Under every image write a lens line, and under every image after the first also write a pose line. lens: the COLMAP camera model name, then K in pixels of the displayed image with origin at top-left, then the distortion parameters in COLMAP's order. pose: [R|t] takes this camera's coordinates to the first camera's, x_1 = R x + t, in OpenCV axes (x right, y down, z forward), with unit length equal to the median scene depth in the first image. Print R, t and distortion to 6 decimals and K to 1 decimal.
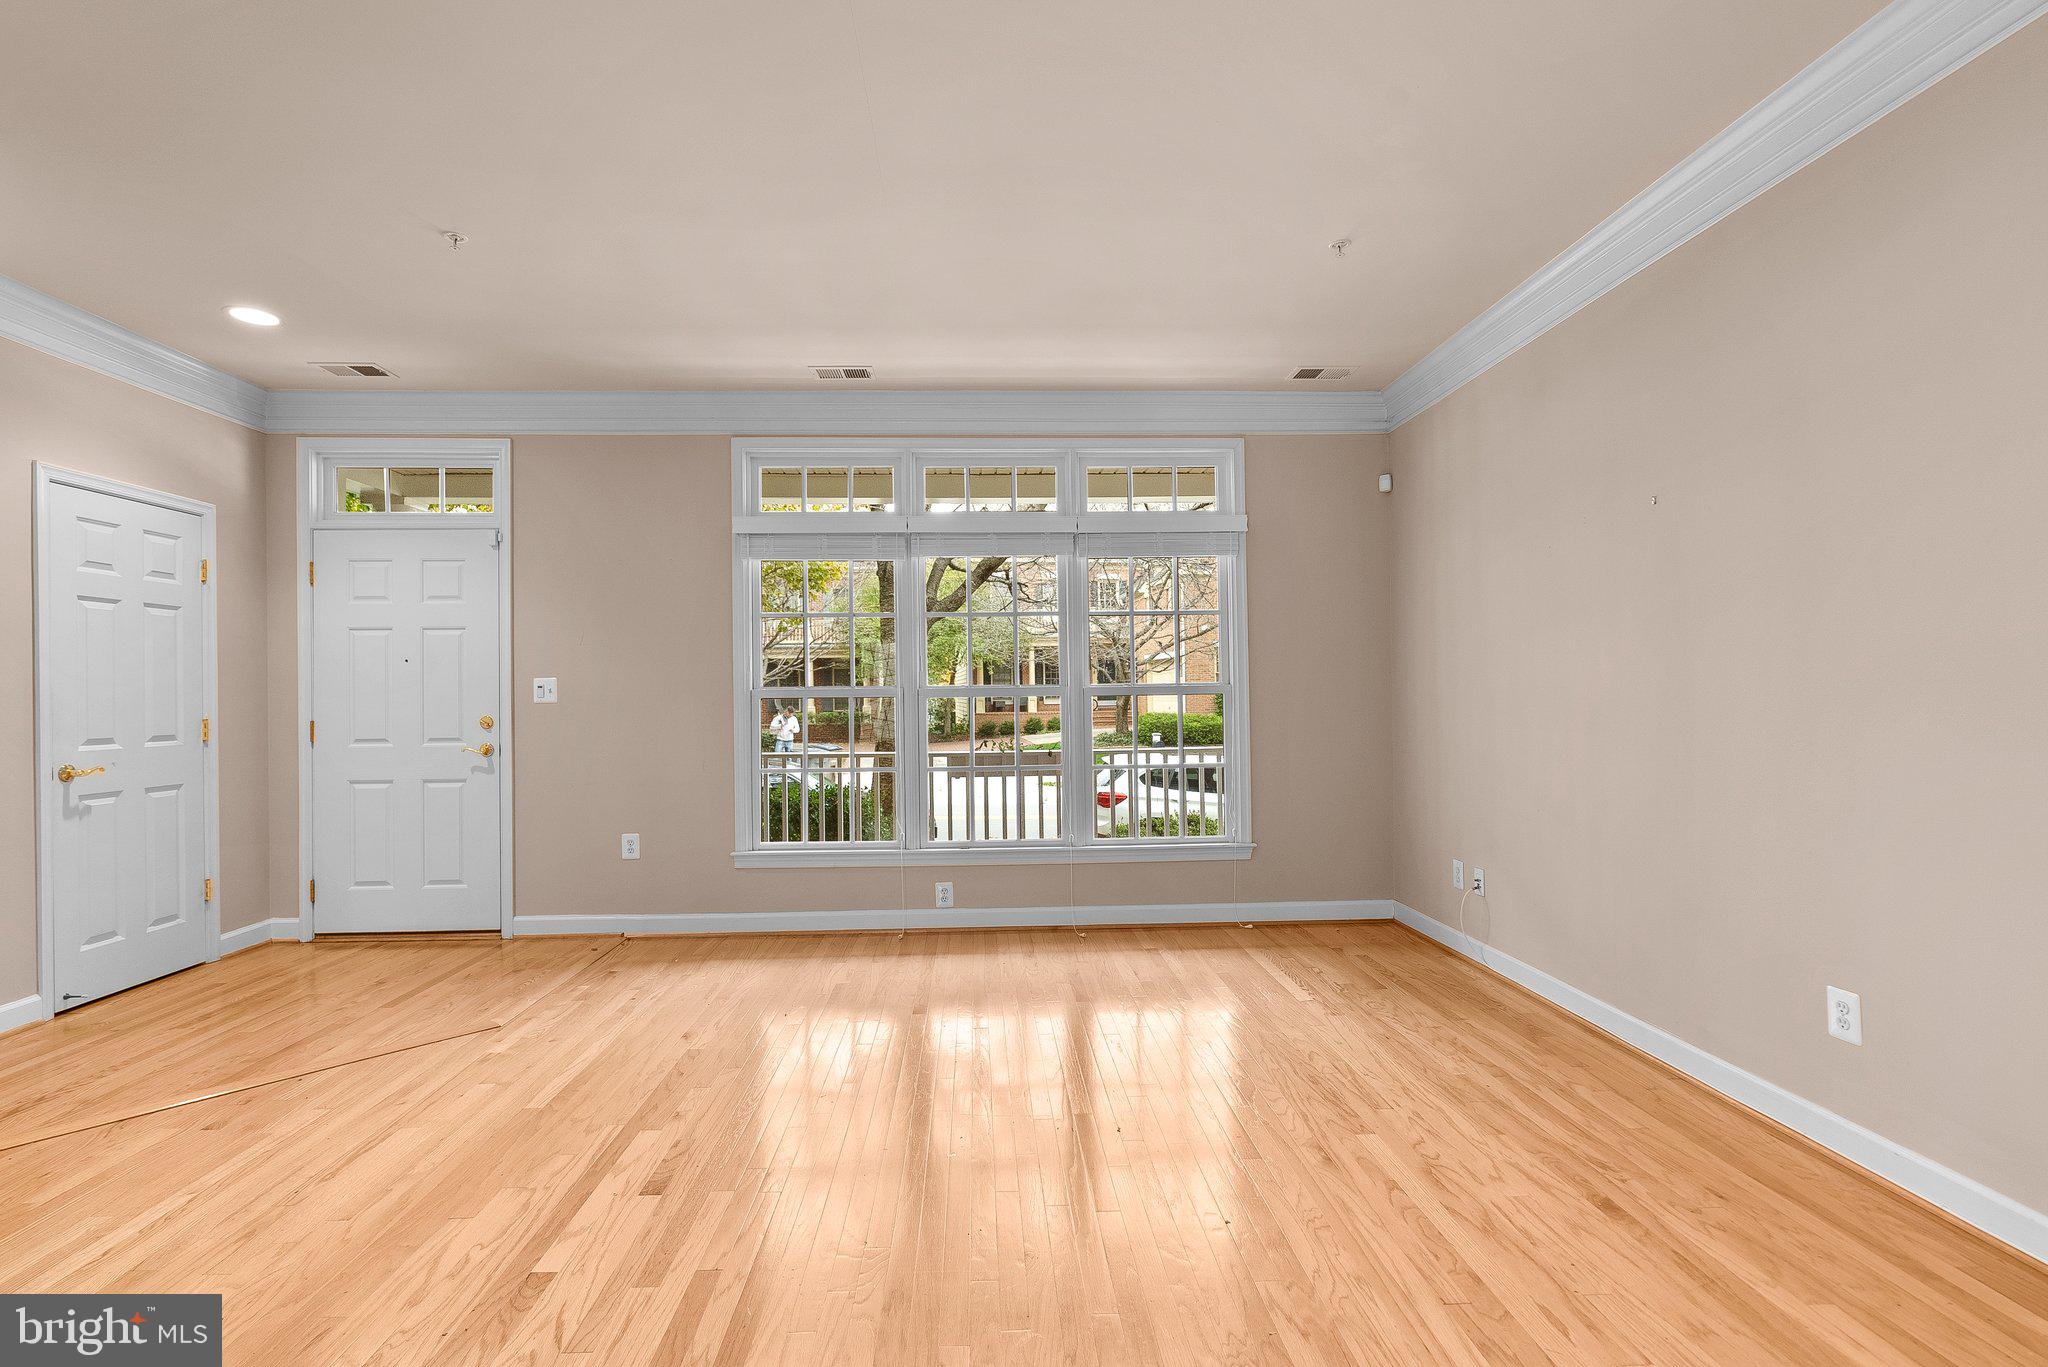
lens RADIAL K [[947.3, 0, 1008.1], [0, 947.3, 694.4], [0, 0, 1]] dist [-0.006388, 0.004378]
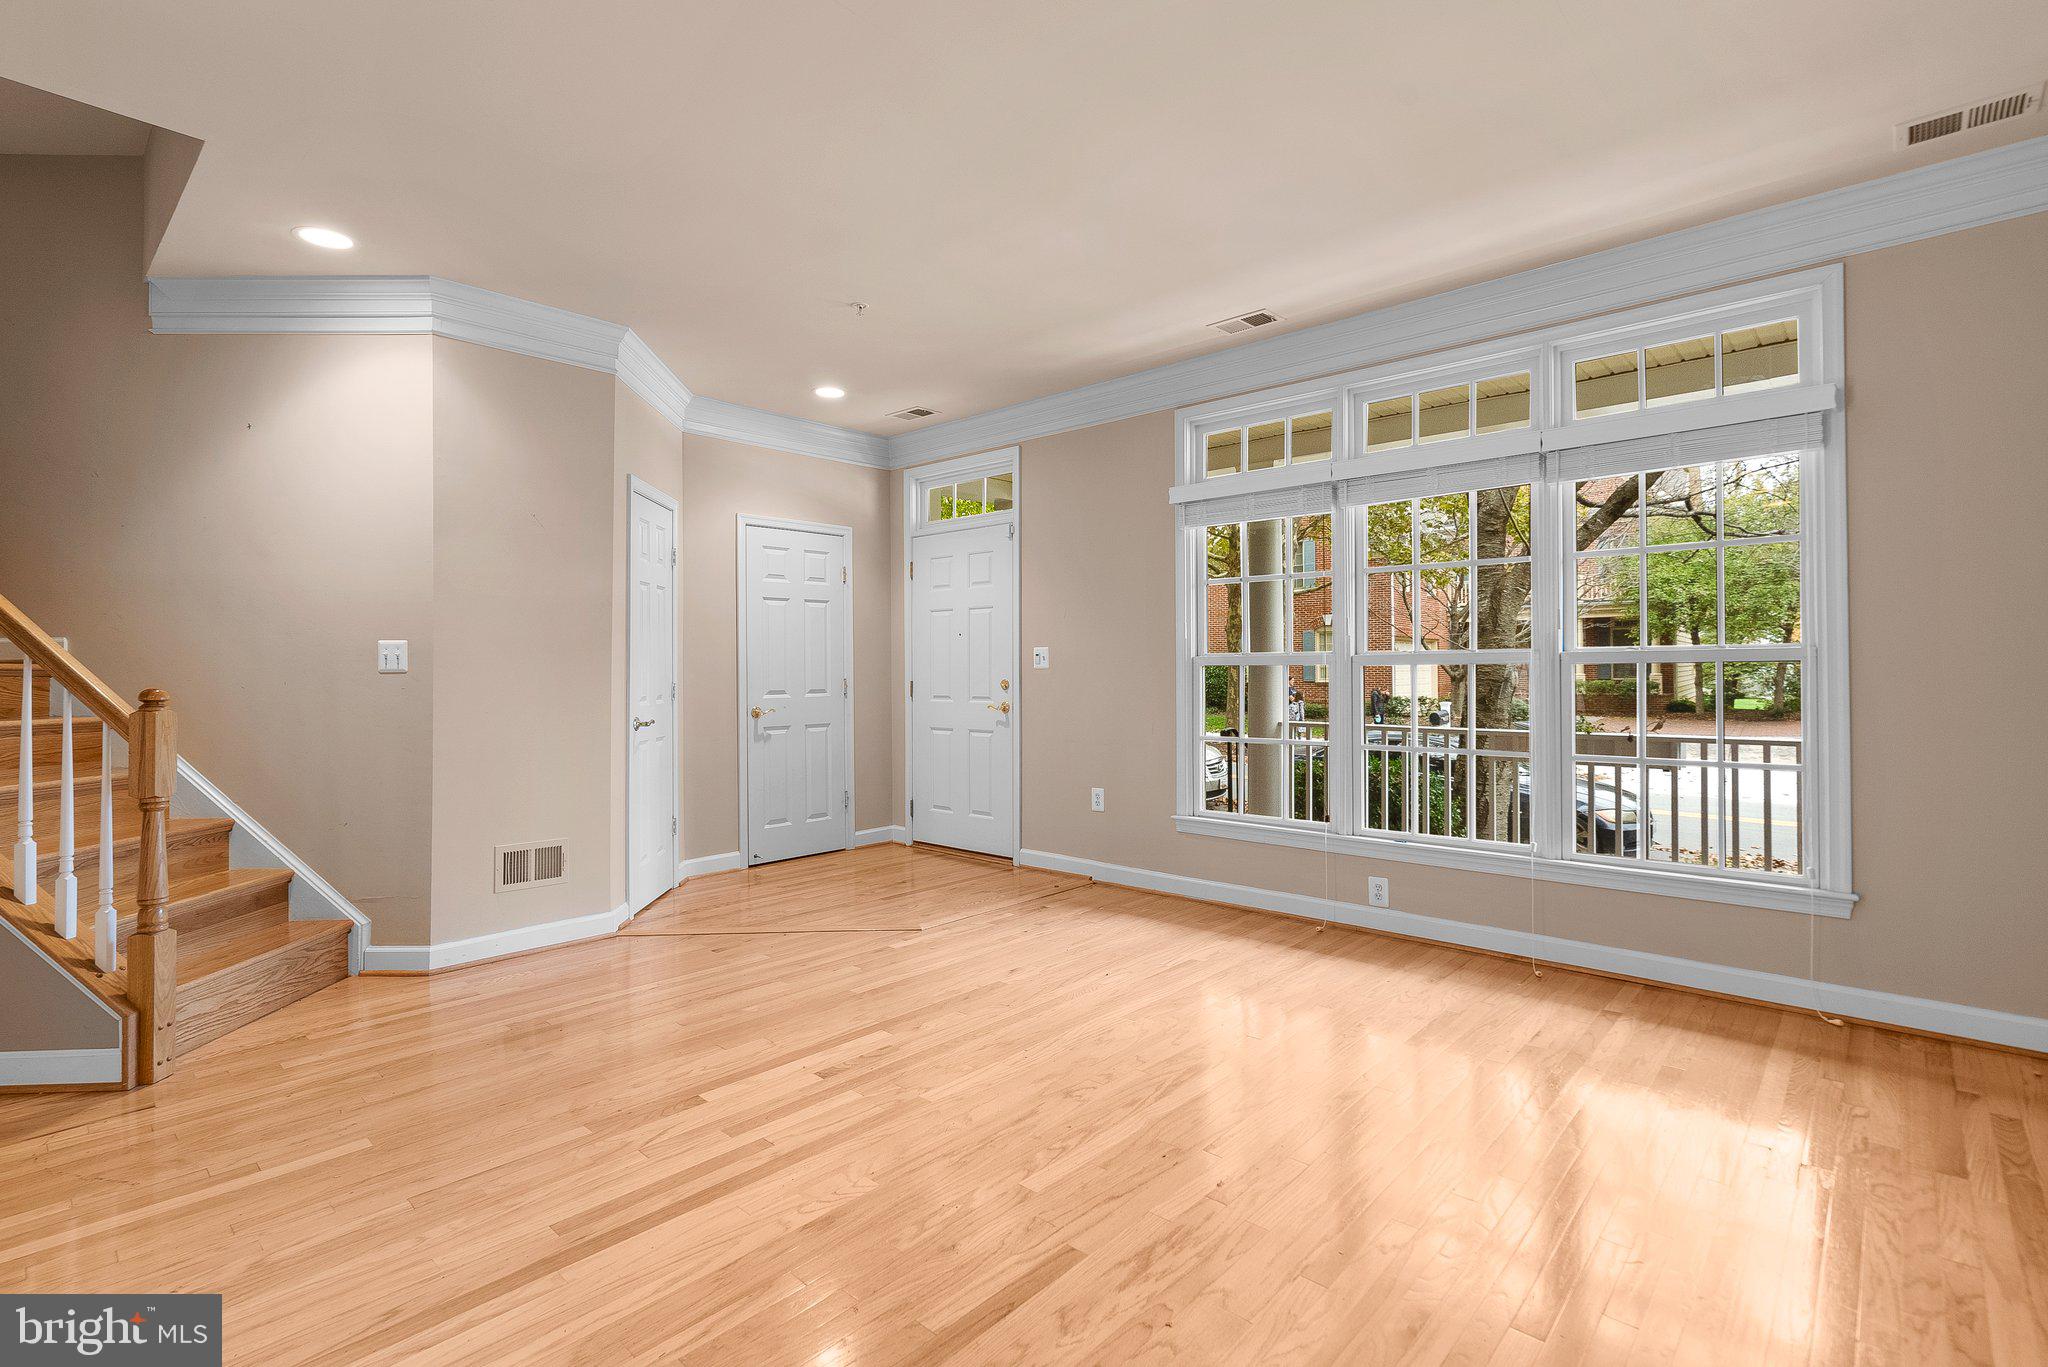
lens RADIAL K [[947.3, 0, 1027.3], [0, 947.3, 672.8], [0, 0, 1]] dist [-0.006388, 0.004378]
pose [[0.710898, 0.008871, -0.703239, 0.322528], [0.001081, 0.999905, 0.013707, -0.002136], [0.703294, -0.010505, 0.710822, 0.161729]]
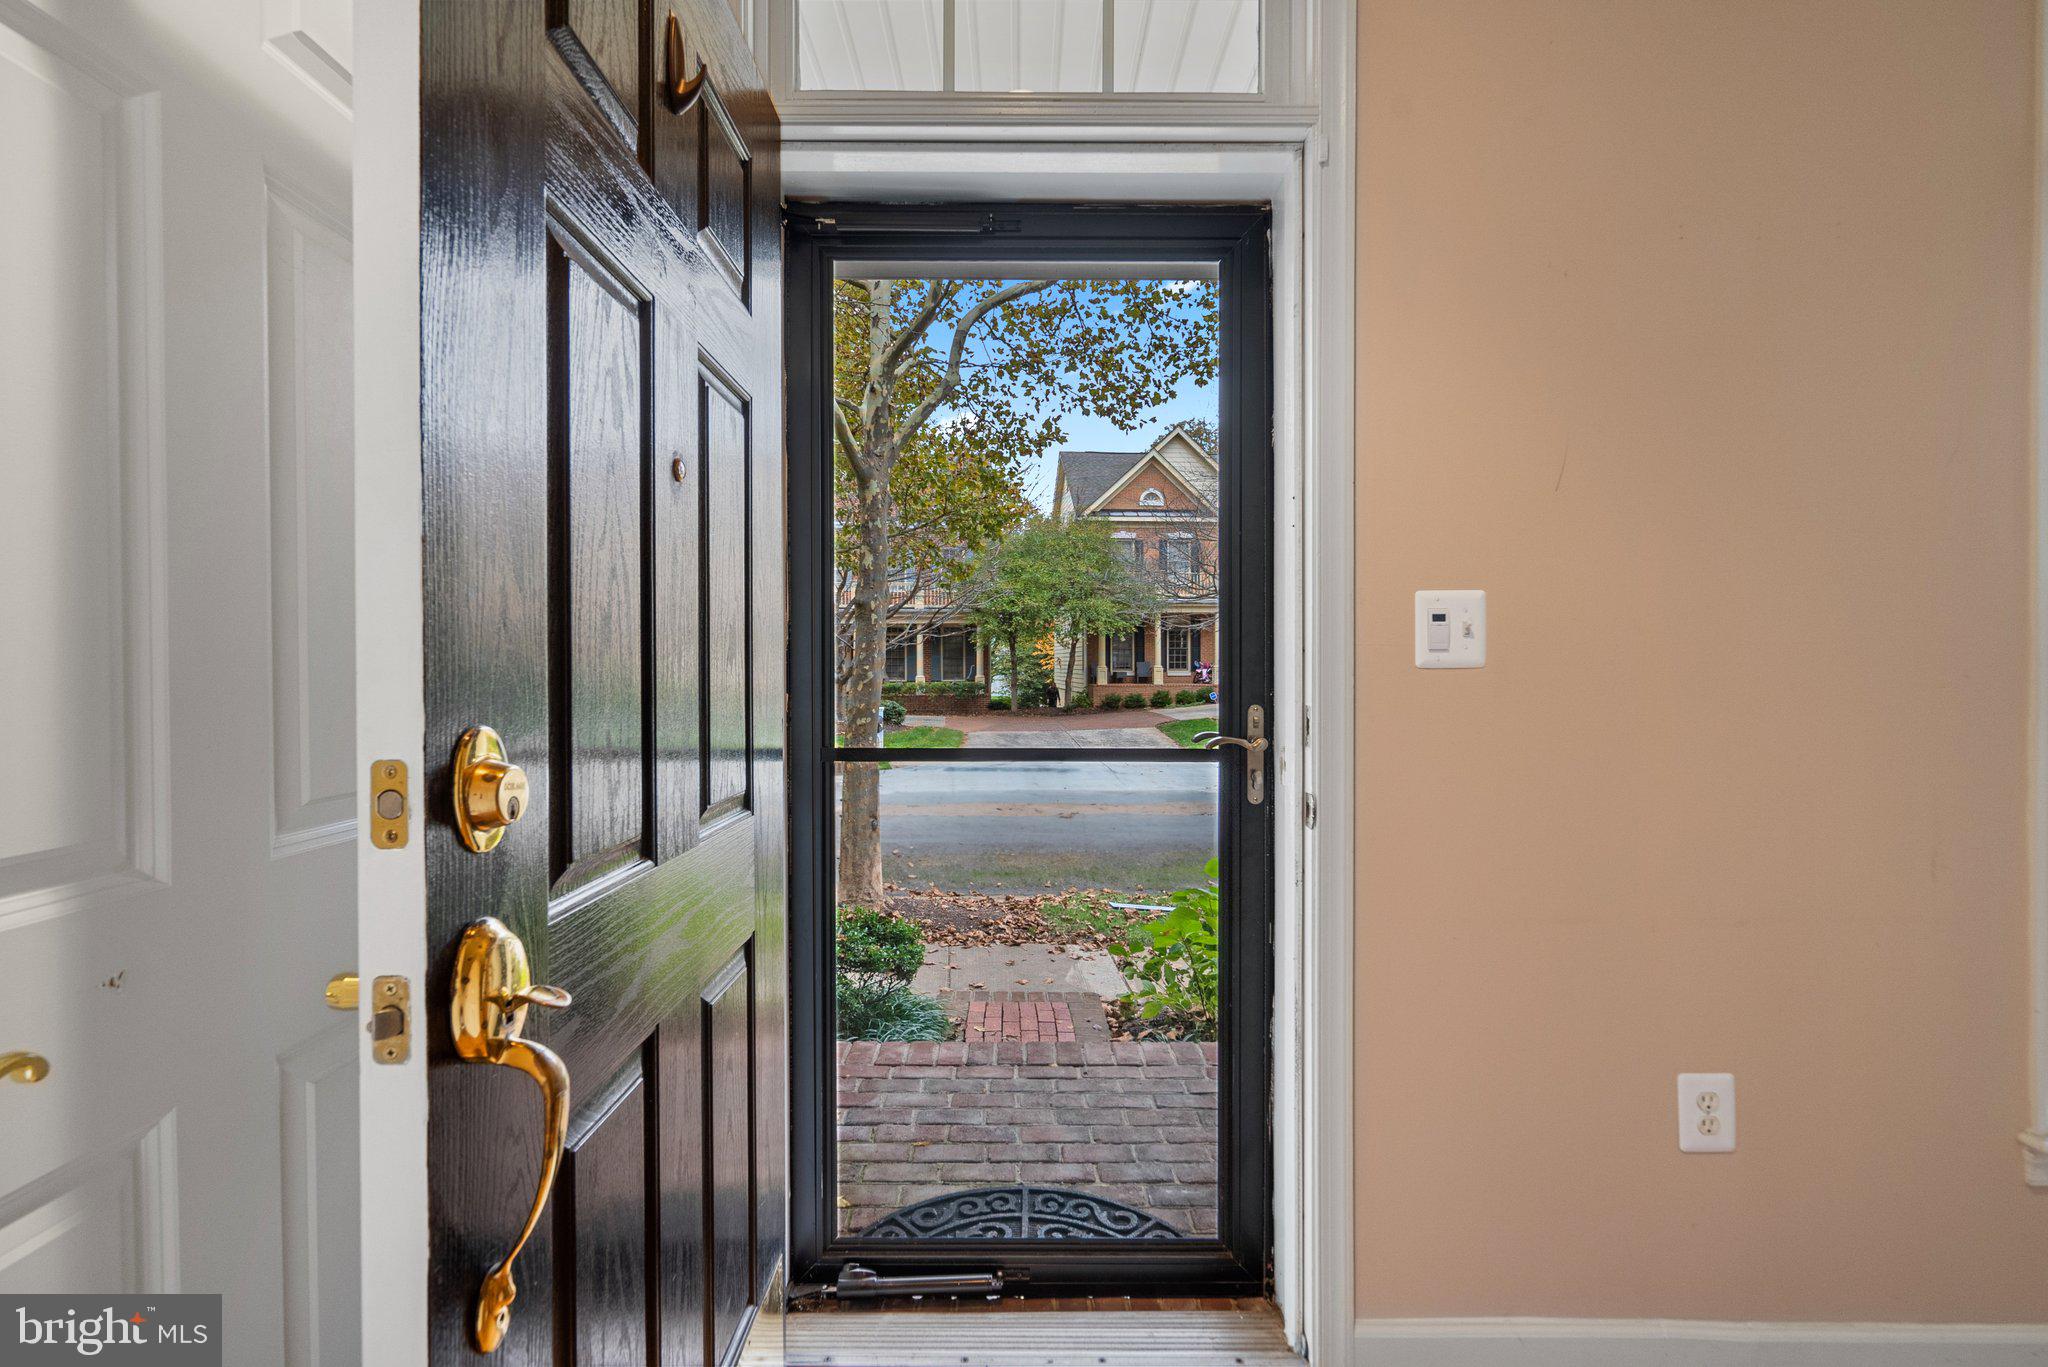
lens RADIAL K [[947.3, 0, 1027.0], [0, 947.3, 673.3], [0, 0, 1]] dist [-0.006388, 0.004378]
pose [[0.999530, 0.010624, -0.028745, -0.633591], [-0.010373, 0.999907, 0.008879, 0.009723], [0.028837, -0.008576, 0.999547, 0.681350]]
